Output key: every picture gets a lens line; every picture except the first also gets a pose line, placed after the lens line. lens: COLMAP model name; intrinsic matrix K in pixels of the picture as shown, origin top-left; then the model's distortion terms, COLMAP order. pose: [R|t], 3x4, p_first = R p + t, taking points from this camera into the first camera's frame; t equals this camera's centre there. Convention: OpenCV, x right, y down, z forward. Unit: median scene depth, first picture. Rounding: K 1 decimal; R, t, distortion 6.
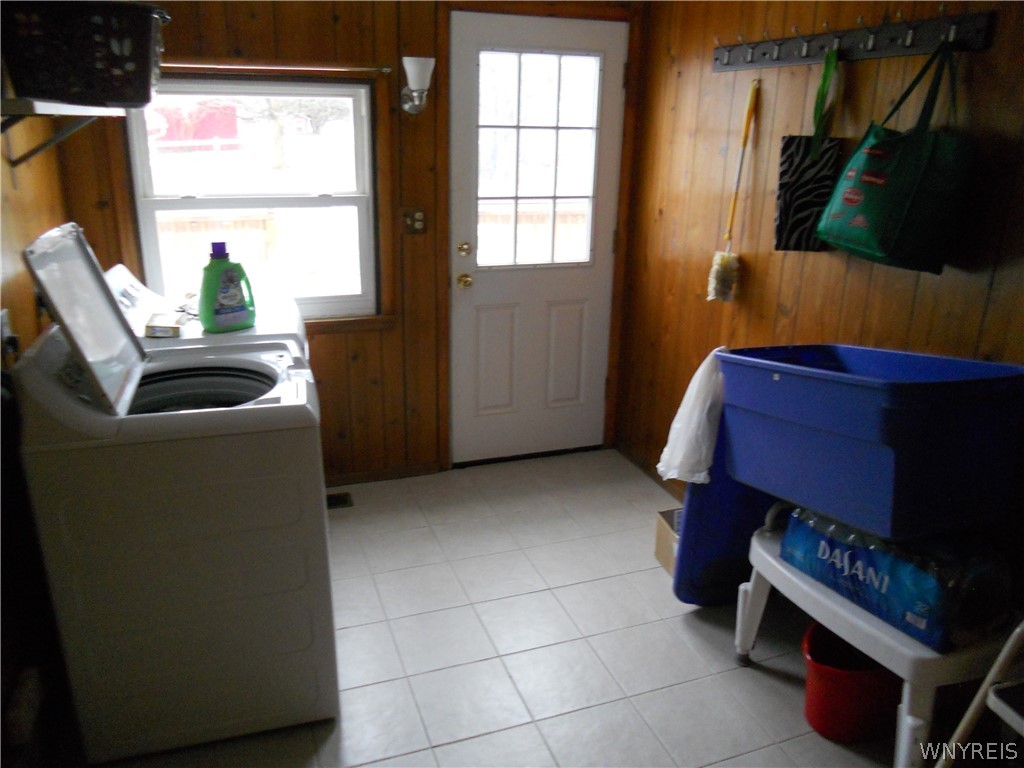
lens RADIAL K [[765.9, 0, 507.1], [0, 765.9, 390.0], [0, 0, 1]] dist [-0.051242, 0.009709]
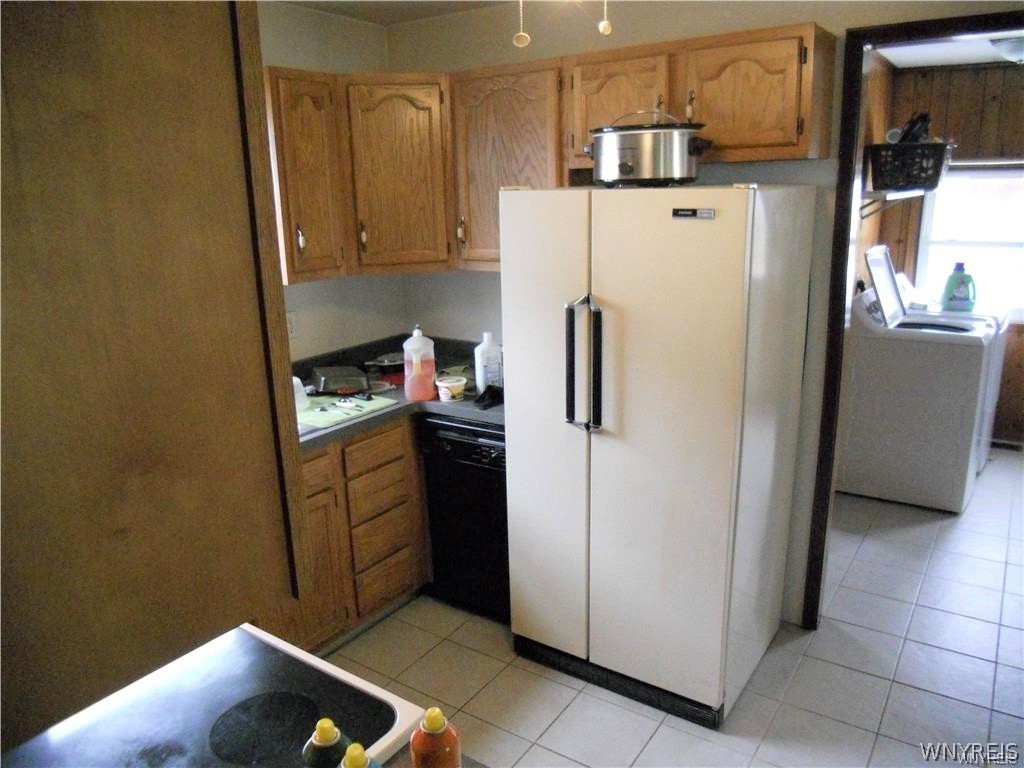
lens RADIAL K [[765.9, 0, 504.1], [0, 765.9, 382.6], [0, 0, 1]] dist [-0.051242, 0.009709]
pose [[0.587387, 0.162186, -0.792889, 0.454391], [-0.223388, 0.974144, 0.033772, 0.271160], [0.777865, 0.157285, 0.608430, -0.904982]]
